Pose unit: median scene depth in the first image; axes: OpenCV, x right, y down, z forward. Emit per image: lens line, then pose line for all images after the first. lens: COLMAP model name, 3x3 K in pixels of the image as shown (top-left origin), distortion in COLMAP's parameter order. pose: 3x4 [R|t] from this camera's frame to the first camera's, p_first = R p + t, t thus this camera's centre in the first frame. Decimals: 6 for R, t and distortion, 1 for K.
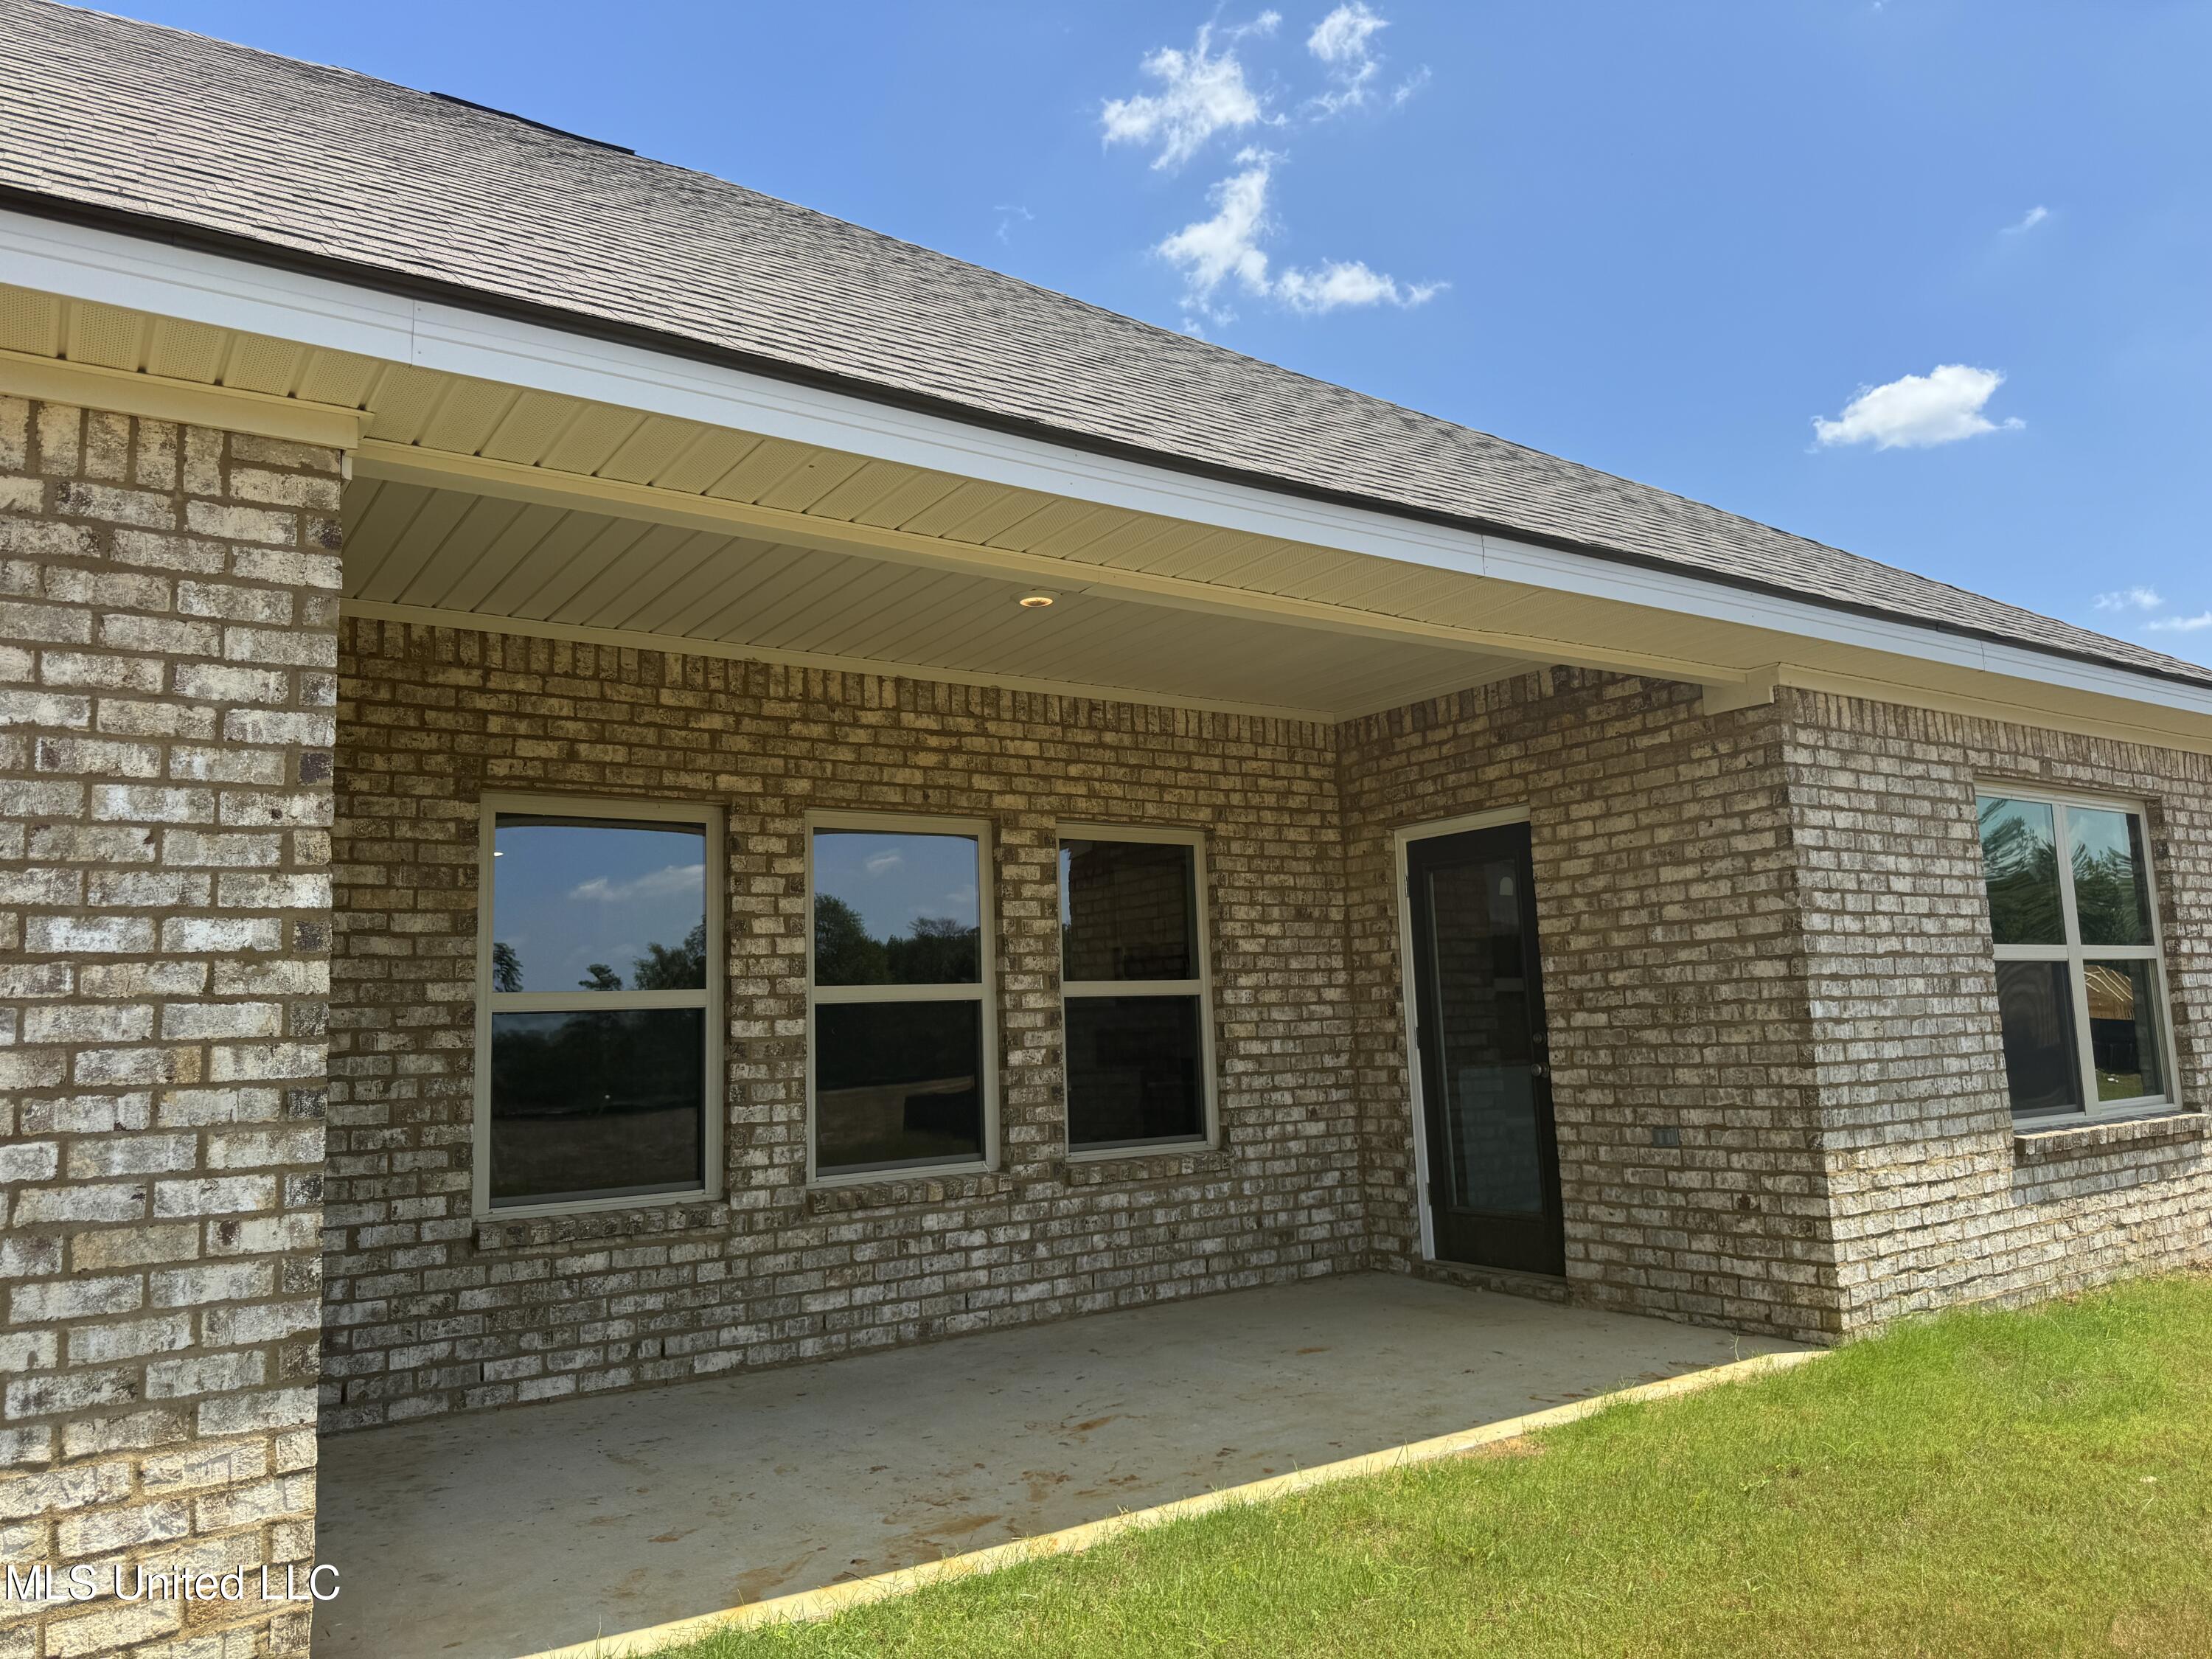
lens RADIAL K [[1577.8, 0, 1119.0], [0, 1577.8, 828.1], [0, 0, 1]] dist [0.119151, -0.169383]
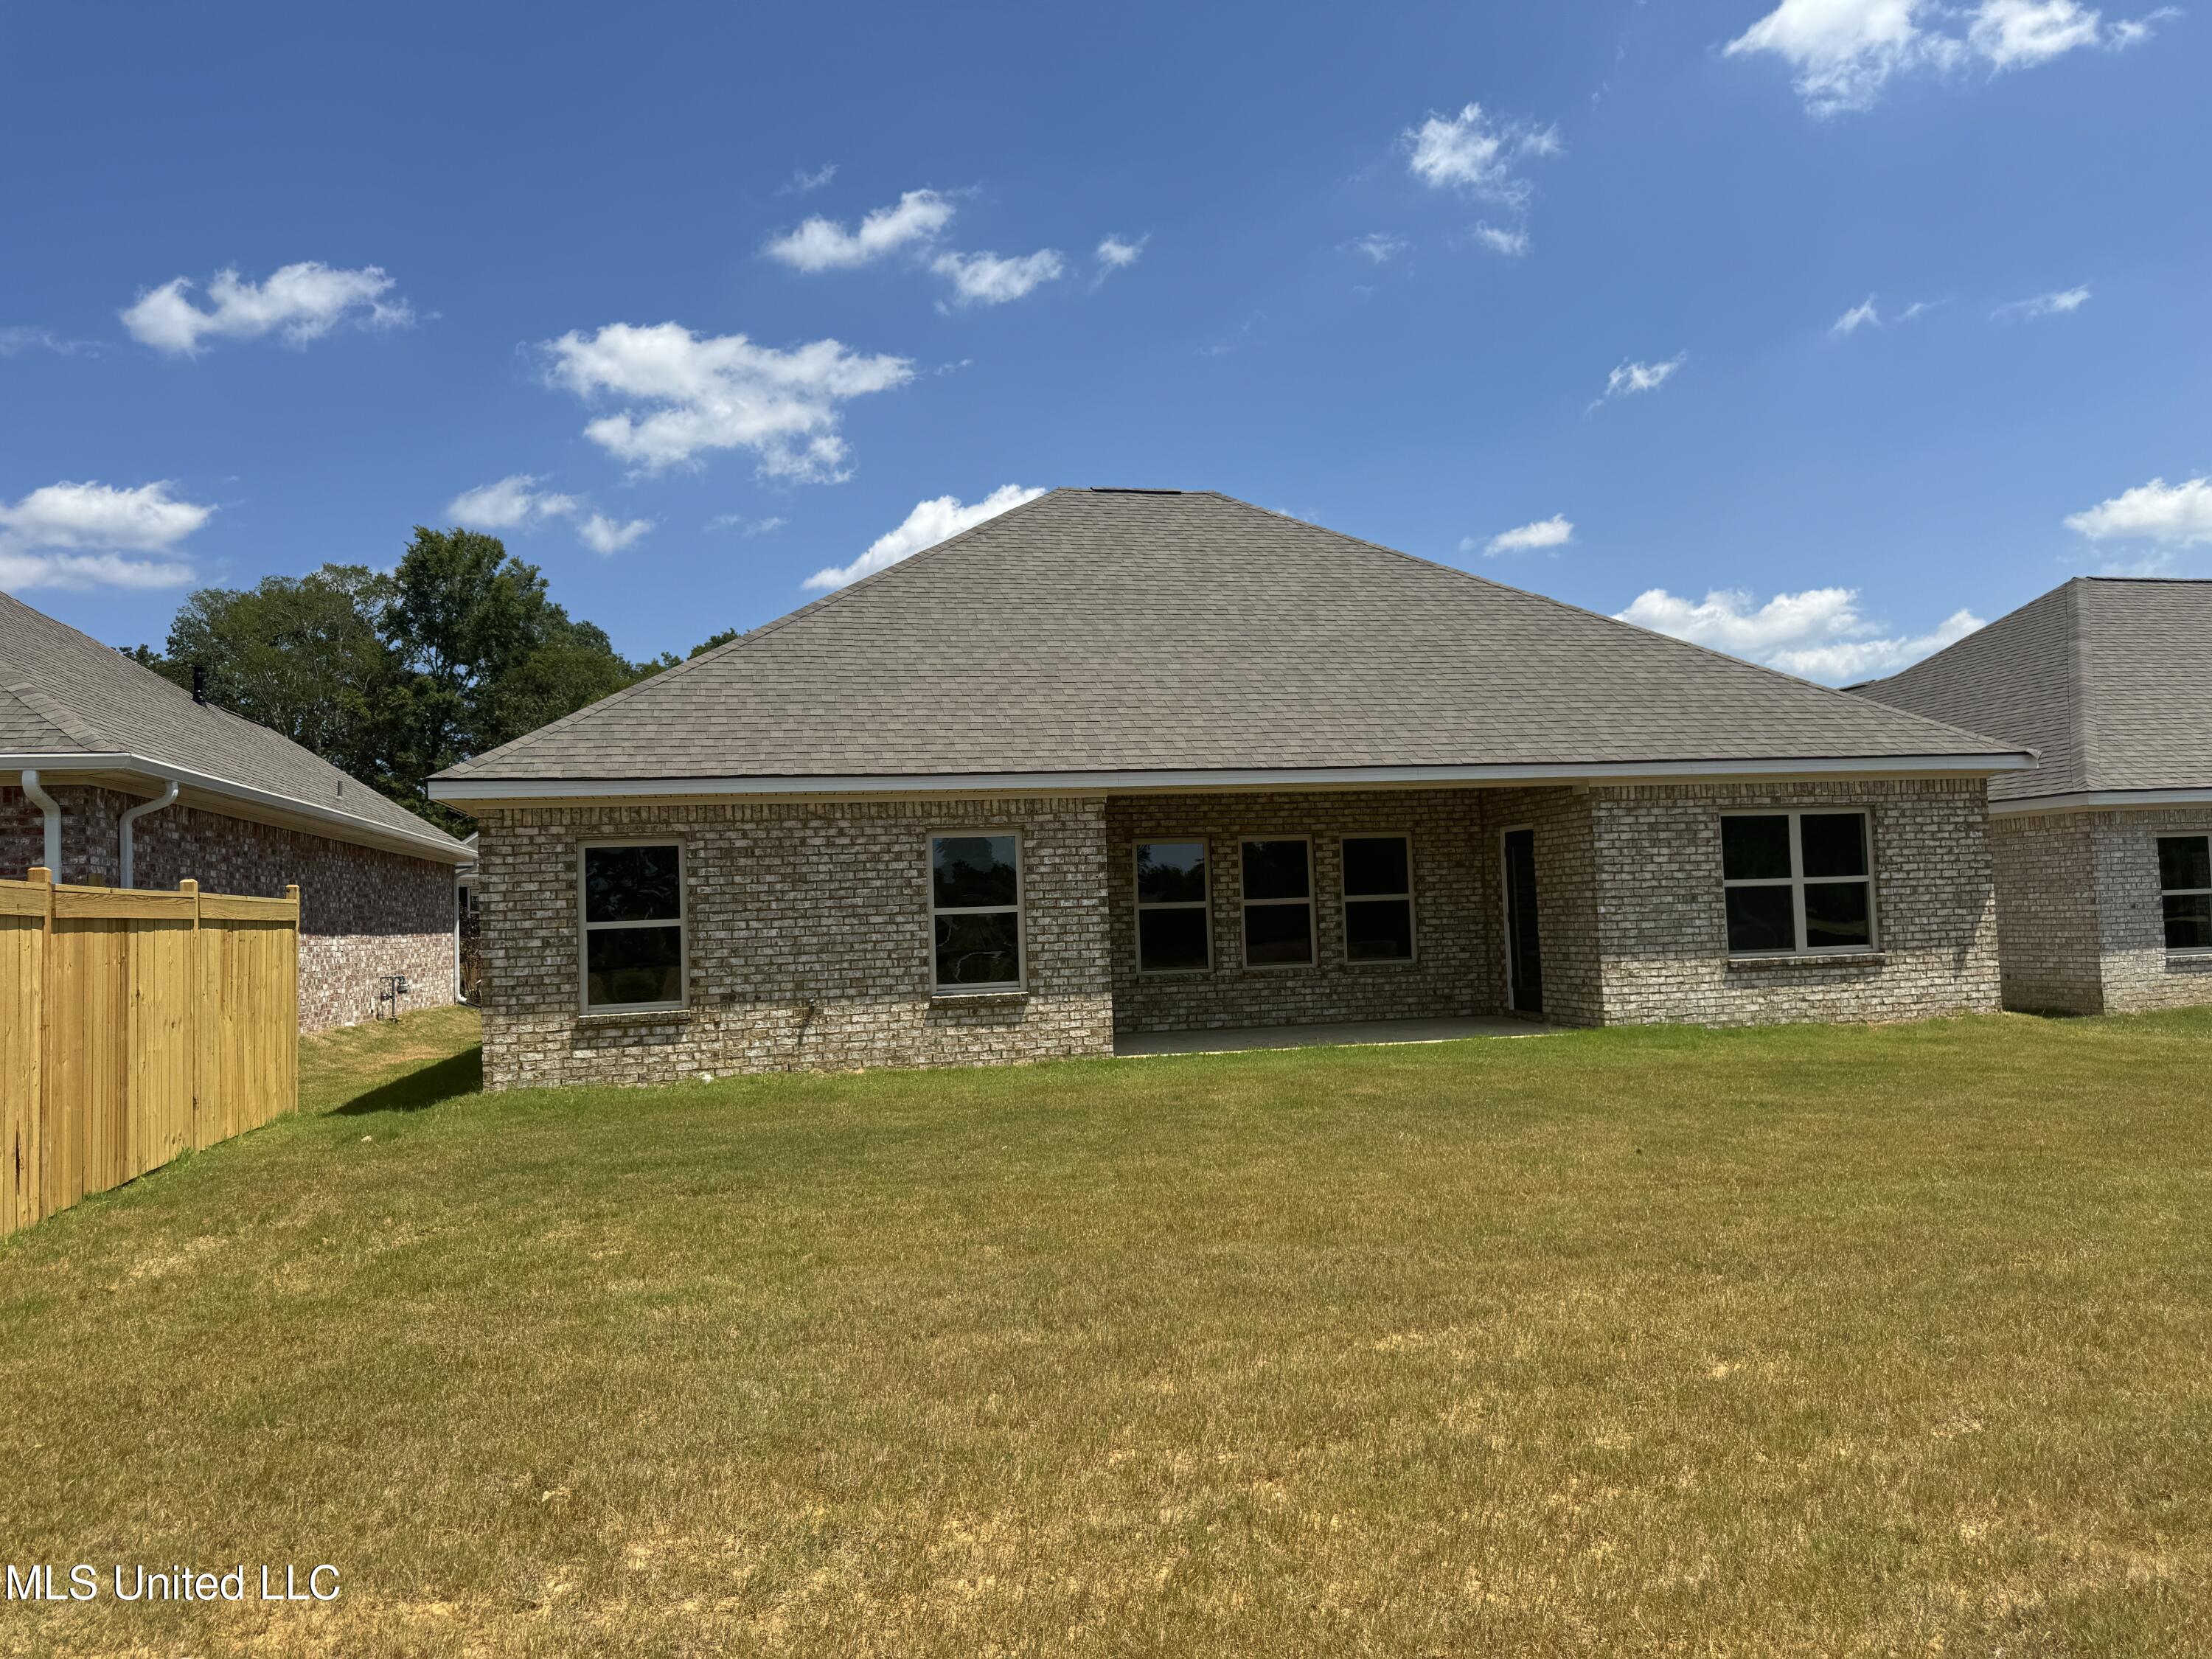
lens RADIAL K [[1577.8, 0, 1119.0], [0, 1577.8, 828.1], [0, 0, 1]] dist [0.119151, -0.169383]
pose [[0.928594, -0.015938, -0.370755, 0.645718], [0.049961, 0.995351, 0.082345, -0.269095], [0.367719, -0.094988, 0.925073, -1.664624]]
